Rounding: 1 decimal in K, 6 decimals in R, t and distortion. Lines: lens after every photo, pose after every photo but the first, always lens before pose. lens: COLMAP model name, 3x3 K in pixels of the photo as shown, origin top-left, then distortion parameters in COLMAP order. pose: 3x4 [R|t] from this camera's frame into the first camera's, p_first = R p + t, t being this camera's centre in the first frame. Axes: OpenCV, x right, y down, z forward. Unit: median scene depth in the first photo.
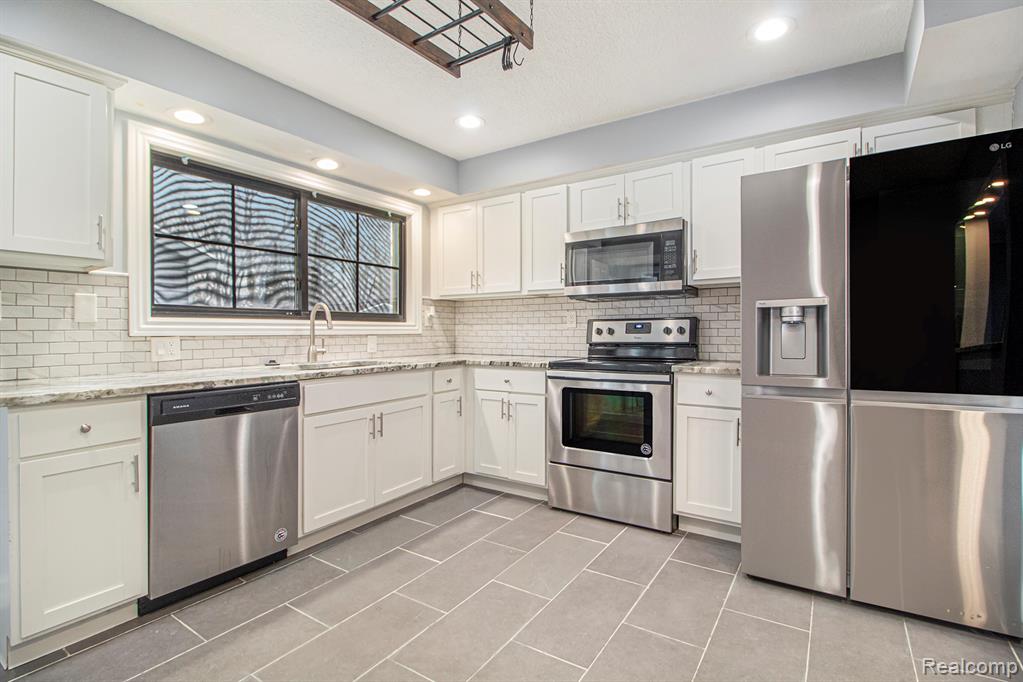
lens RADIAL K [[500.1, 0, 511.4], [0, 500.1, 339.3], [0, 0, 1]] dist [-0.001195, -0.000050]
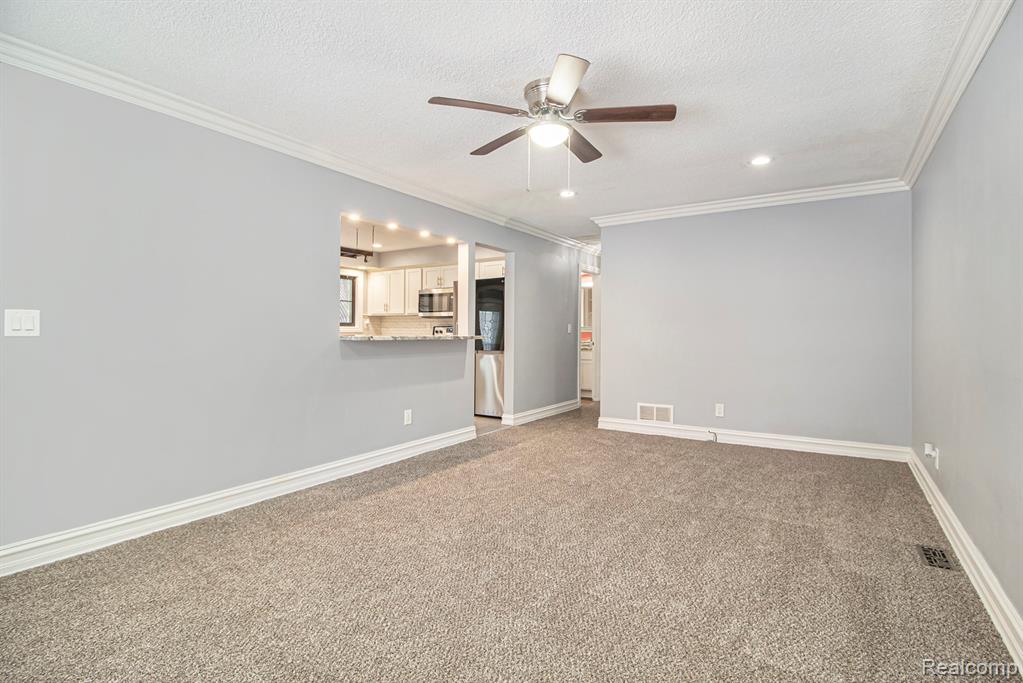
lens RADIAL K [[500.1, 0, 510.6], [0, 500.1, 337.6], [0, 0, 1]] dist [-0.001195, -0.000050]
pose [[0.999963, 0.008312, -0.002106, 0.466154], [-0.008316, 0.999964, -0.001722, 0.010732], [0.002091, 0.001739, 0.999996, -1.152419]]
